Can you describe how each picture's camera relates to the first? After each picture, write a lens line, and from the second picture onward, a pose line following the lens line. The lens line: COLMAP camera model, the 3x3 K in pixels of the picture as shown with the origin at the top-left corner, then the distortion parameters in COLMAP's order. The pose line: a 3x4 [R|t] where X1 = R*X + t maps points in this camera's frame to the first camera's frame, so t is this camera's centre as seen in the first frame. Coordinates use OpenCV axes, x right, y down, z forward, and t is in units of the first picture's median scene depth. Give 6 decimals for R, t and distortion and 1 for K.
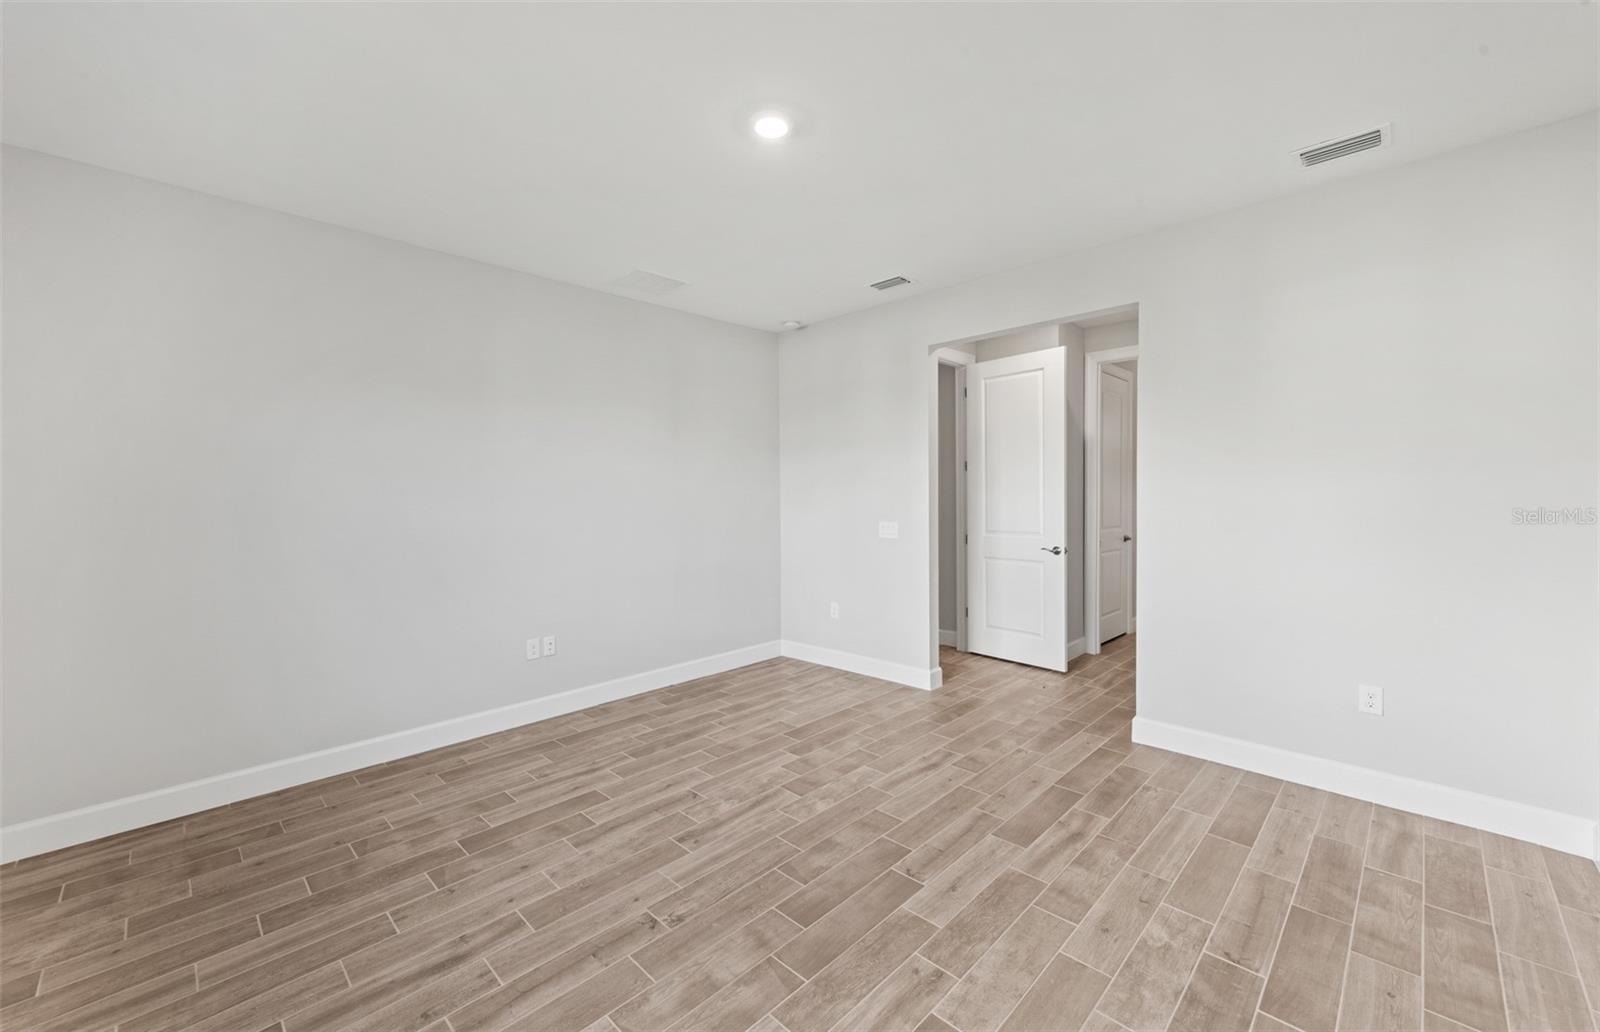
lens RADIAL K [[625.6, 0, 803.9], [0, 625.6, 510.5], [0, 0, 1]] dist [0.007785, 0.000179]
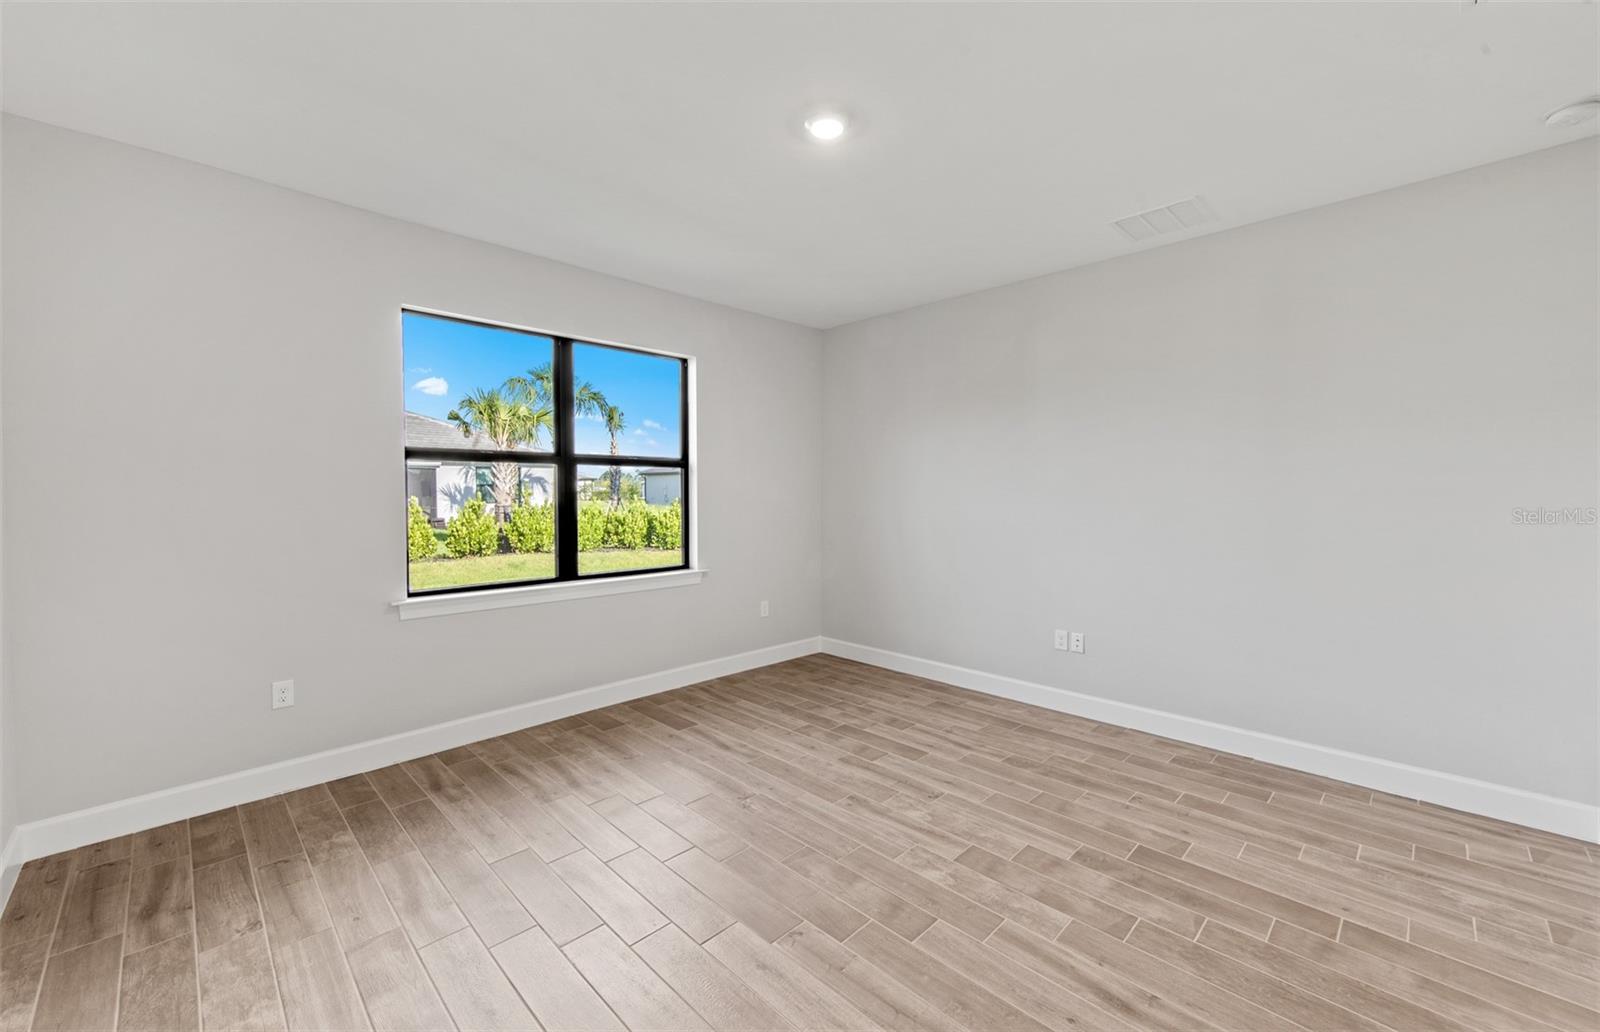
lens RADIAL K [[625.6, 0, 799.3], [0, 625.6, 507.7], [0, 0, 1]] dist [0.007785, 0.000179]
pose [[-0.007186, 0.038230, -0.999243, 0.737854], [-0.023444, 0.998988, 0.038389, -0.028721], [0.999699, 0.023702, -0.006283, 0.731829]]
